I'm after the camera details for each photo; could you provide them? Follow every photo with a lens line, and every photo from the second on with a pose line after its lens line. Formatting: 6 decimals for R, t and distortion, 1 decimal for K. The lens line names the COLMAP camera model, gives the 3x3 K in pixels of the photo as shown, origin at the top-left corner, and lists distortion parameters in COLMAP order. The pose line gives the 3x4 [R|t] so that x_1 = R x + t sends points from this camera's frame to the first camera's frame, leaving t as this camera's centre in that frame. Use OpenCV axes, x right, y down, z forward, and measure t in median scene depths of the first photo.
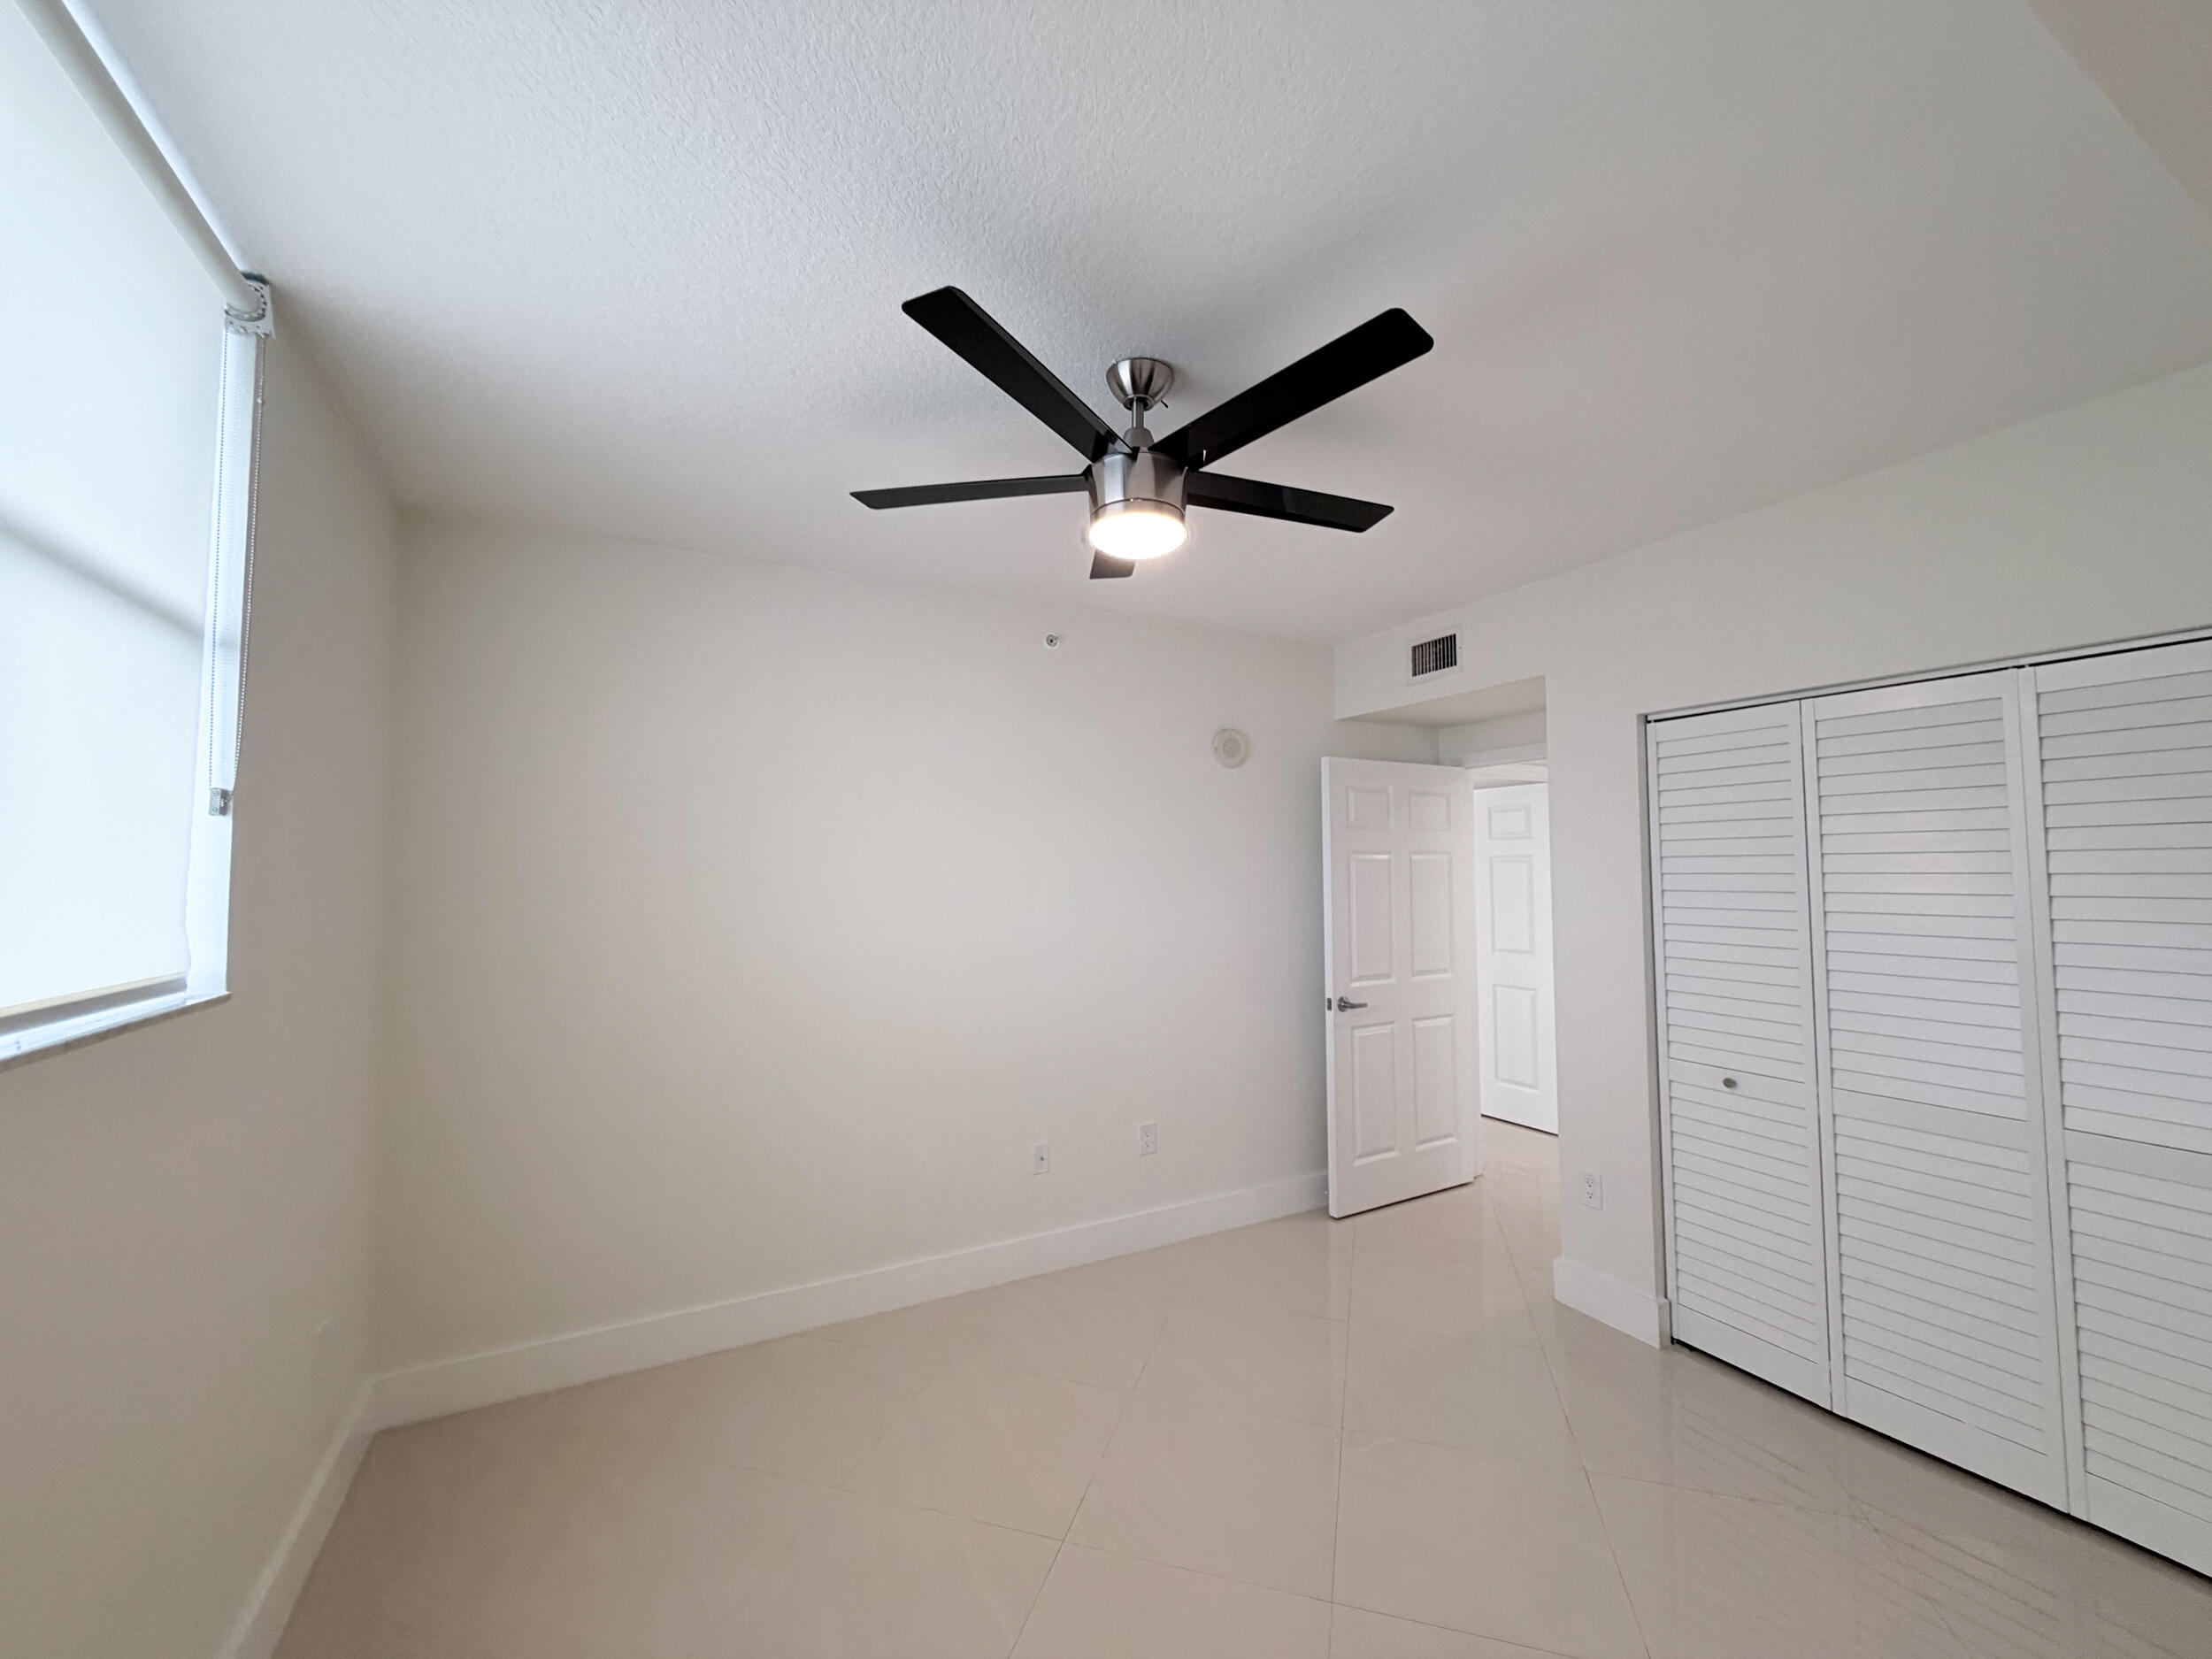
lens RADIAL K [[842.9, 0, 1112.0], [0, 842.9, 829.3], [0, 0, 1]] dist [-0.016665, -0.000093]
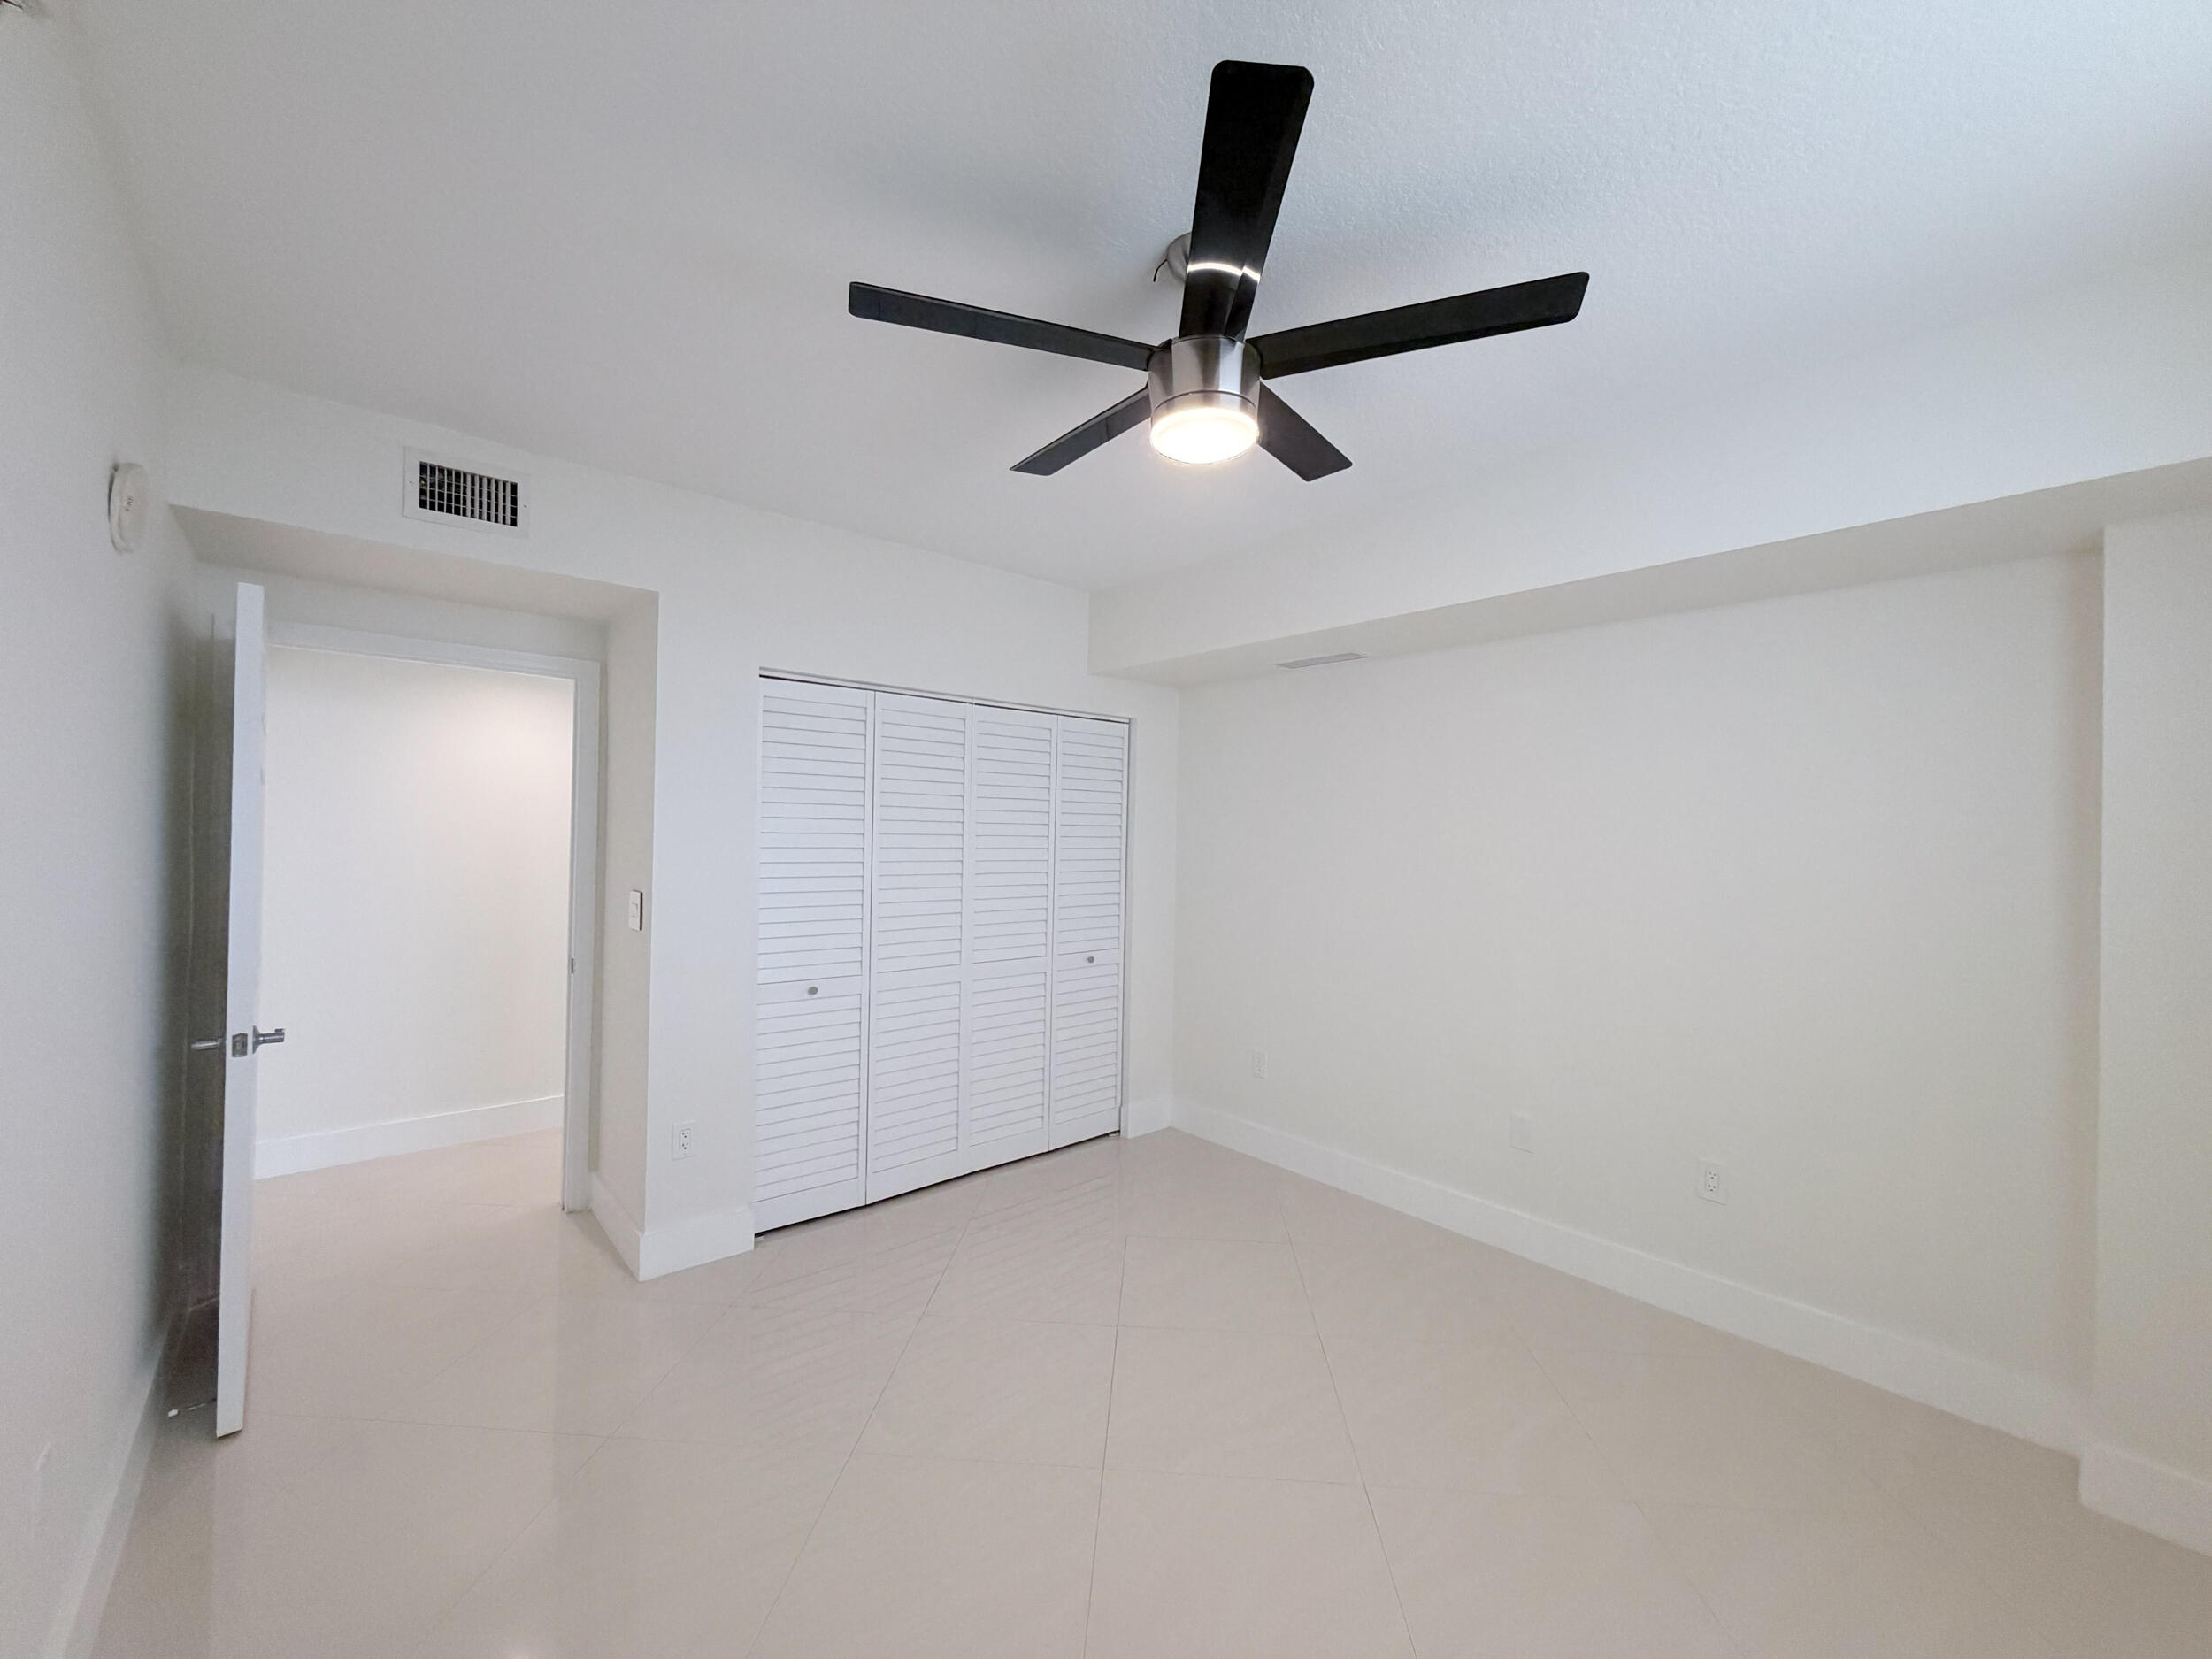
lens RADIAL K [[842.9, 0, 1112.0], [0, 842.9, 829.3], [0, 0, 1]] dist [-0.016665, -0.000093]
pose [[-0.157919, -0.018416, 0.987280, -0.528135], [-0.077299, 0.996988, 0.006233, 0.030270], [-0.984422, -0.075331, -0.158867, 0.787984]]
